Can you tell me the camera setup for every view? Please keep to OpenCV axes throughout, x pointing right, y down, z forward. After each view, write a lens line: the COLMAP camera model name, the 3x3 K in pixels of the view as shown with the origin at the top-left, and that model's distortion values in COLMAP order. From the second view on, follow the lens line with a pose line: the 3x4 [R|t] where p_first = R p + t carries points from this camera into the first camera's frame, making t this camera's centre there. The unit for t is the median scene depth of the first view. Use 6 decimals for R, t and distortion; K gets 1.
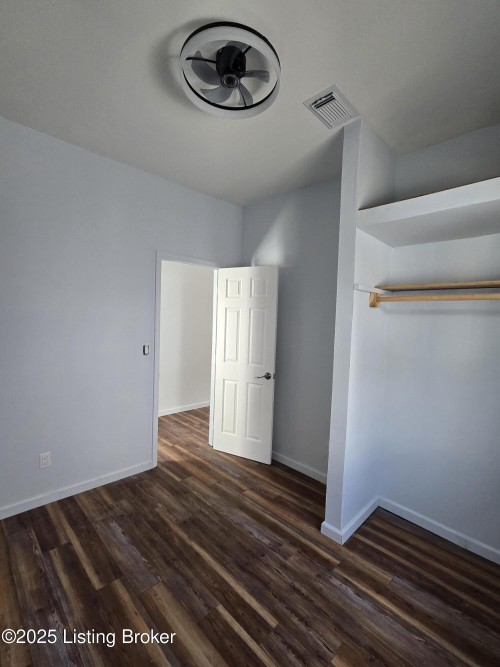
lens RADIAL K [[299.2, 0, 250.0], [0, 299.2, 333.5], [0, 0, 1]] dist [0.002265, 0.000502]
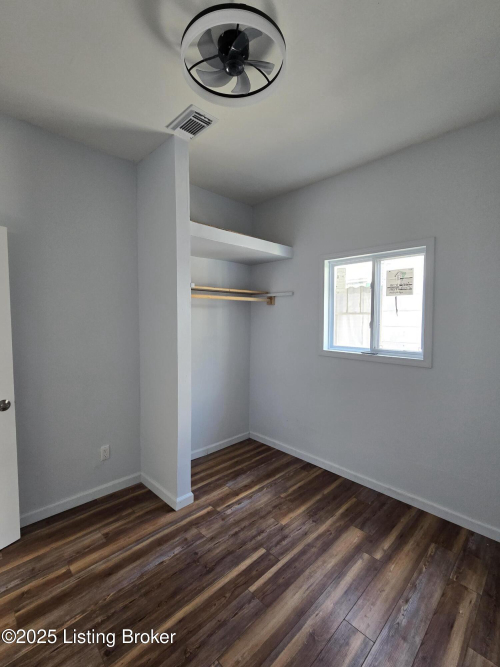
lens RADIAL K [[287.8, 0, 248.2], [0, 287.8, 351.3], [0, 0, 1]] dist [0.000808, 0.000365]
pose [[0.032279, -0.154979, 0.987390, -0.823547], [0.043364, 0.987192, 0.153530, -0.076587], [-0.998538, 0.037861, 0.038586, 0.778878]]
